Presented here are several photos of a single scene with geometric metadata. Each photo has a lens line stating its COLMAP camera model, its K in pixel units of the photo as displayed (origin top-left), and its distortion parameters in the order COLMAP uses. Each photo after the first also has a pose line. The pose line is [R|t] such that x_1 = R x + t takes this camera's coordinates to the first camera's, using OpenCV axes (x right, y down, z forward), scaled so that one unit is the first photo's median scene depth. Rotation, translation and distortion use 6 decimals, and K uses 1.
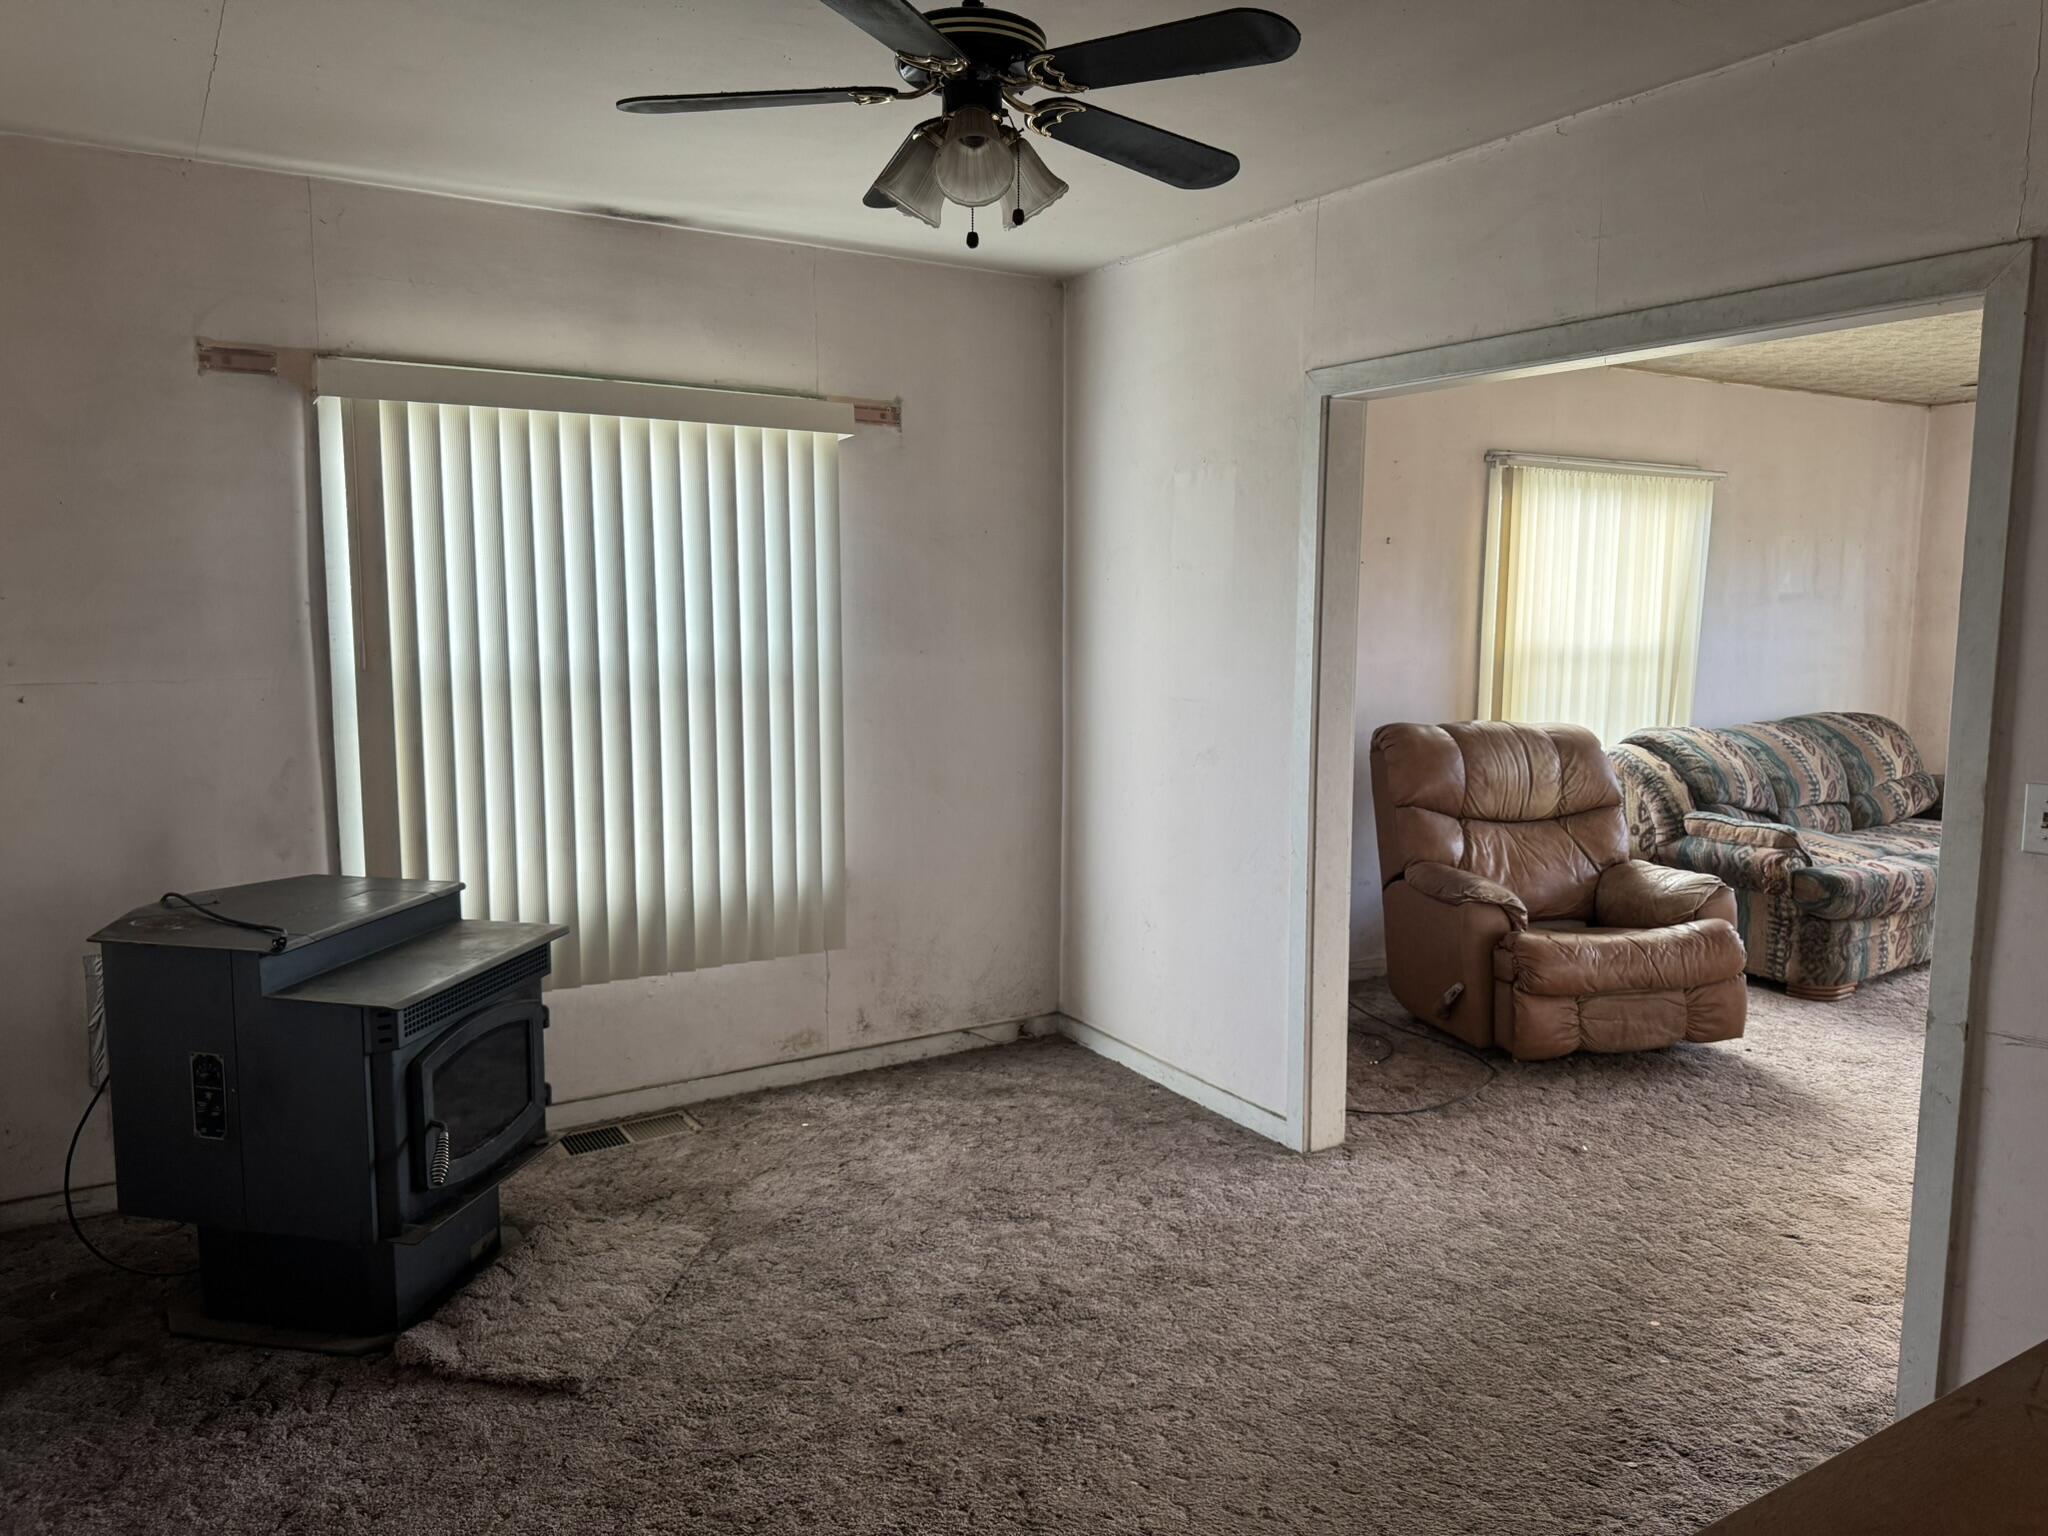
lens RADIAL K [[1449.0, 0, 1026.4], [0, 1449.0, 764.2], [0, 0, 1]] dist [0.138502, -0.194281]
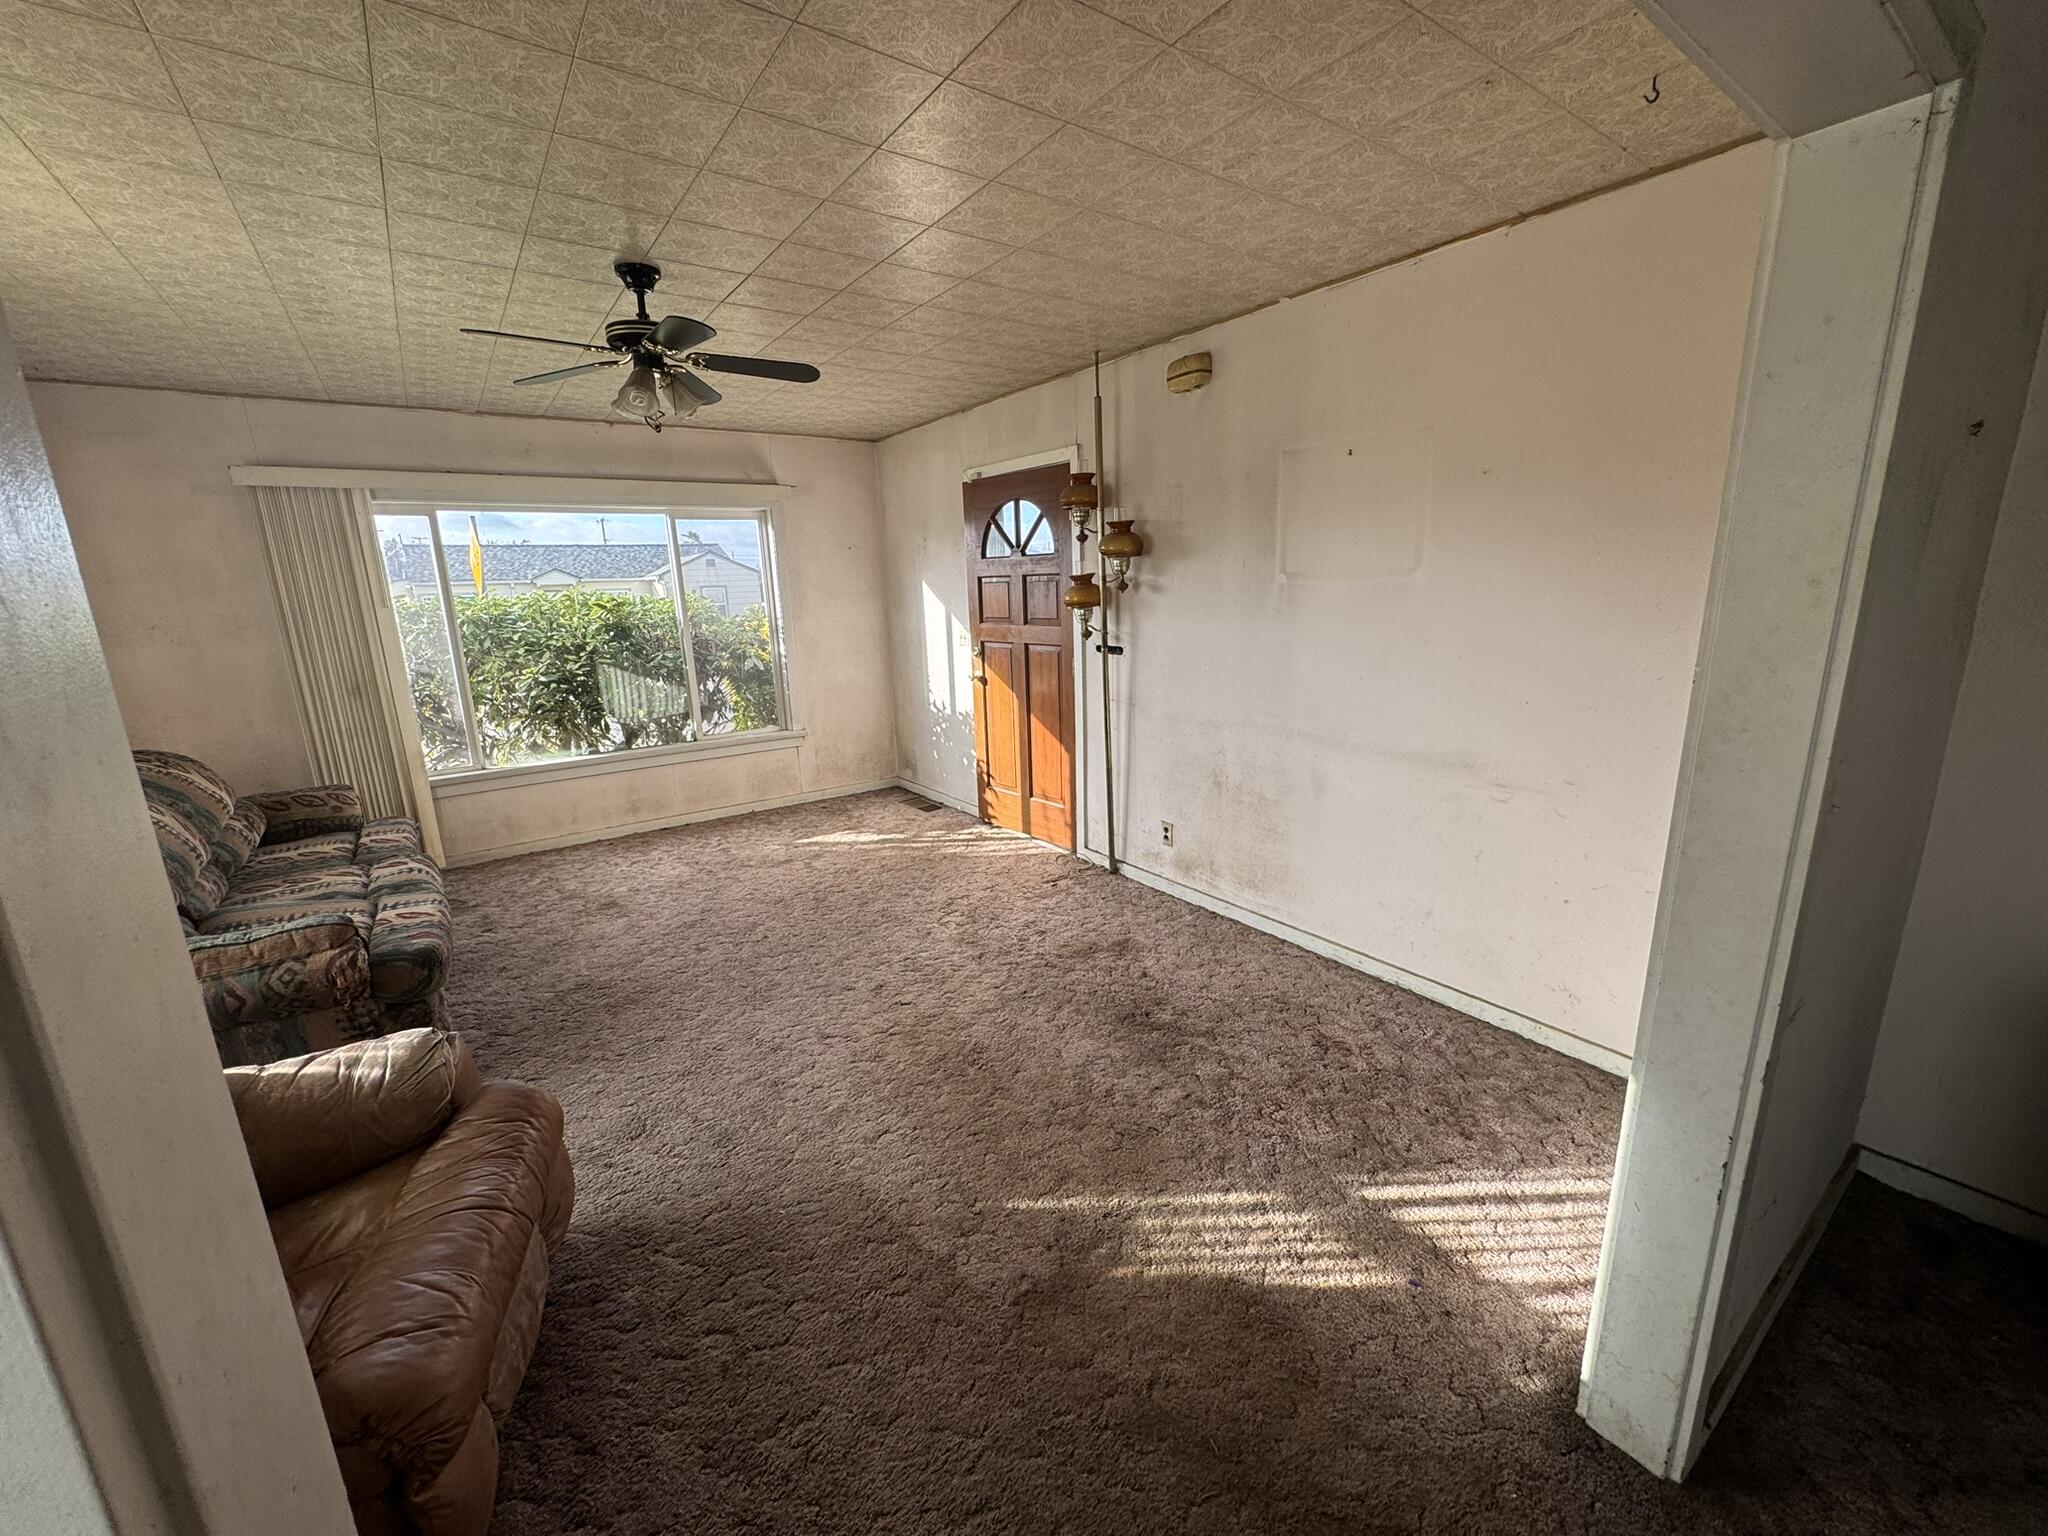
lens RADIAL K [[826.3, 0, 1019.6], [0, 826.3, 773.6], [0, 0, 1]] dist [0.003897, 0.000343]
pose [[-0.052146, -0.237364, 0.970020, 0.101080], [0.150236, 0.958422, 0.242602, -0.072540], [-0.987274, 0.158382, -0.014317, 0.622665]]
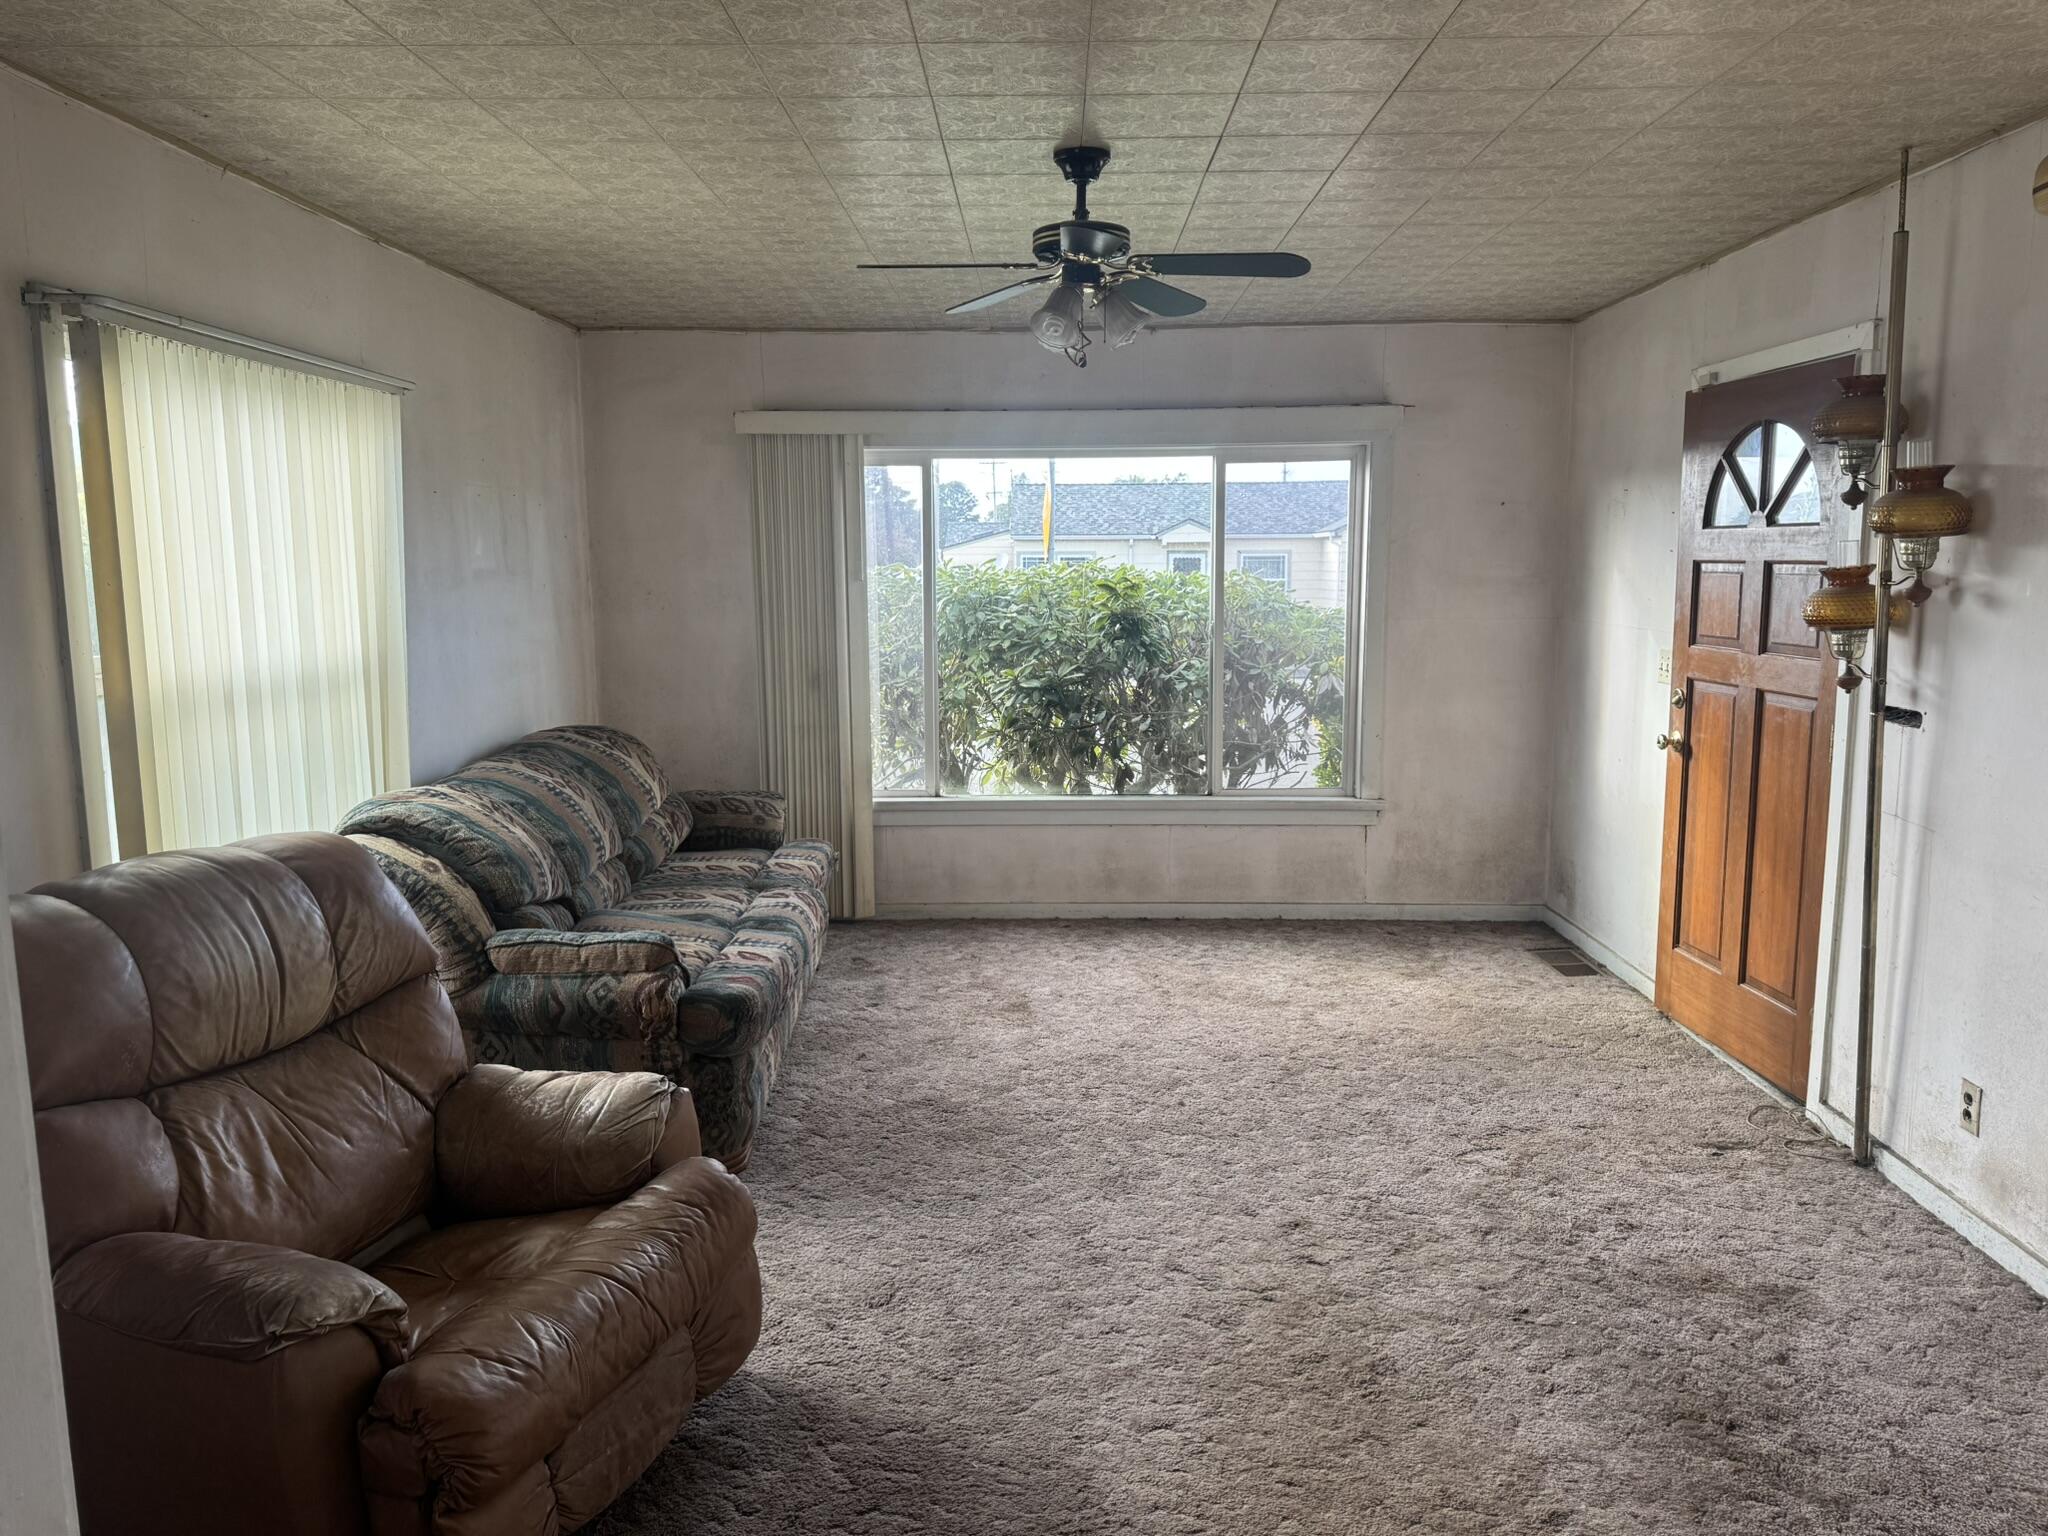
lens RADIAL K [[1449.0, 0, 1026.4], [0, 1449.0, 764.2], [0, 0, 1]] dist [0.138502, -0.194281]
pose [[0.547485, -0.132565, 0.826249, 0.076099], [0.109888, 0.990211, 0.086057, -0.066436], [-0.829569, 0.043680, 0.556693, 0.480260]]
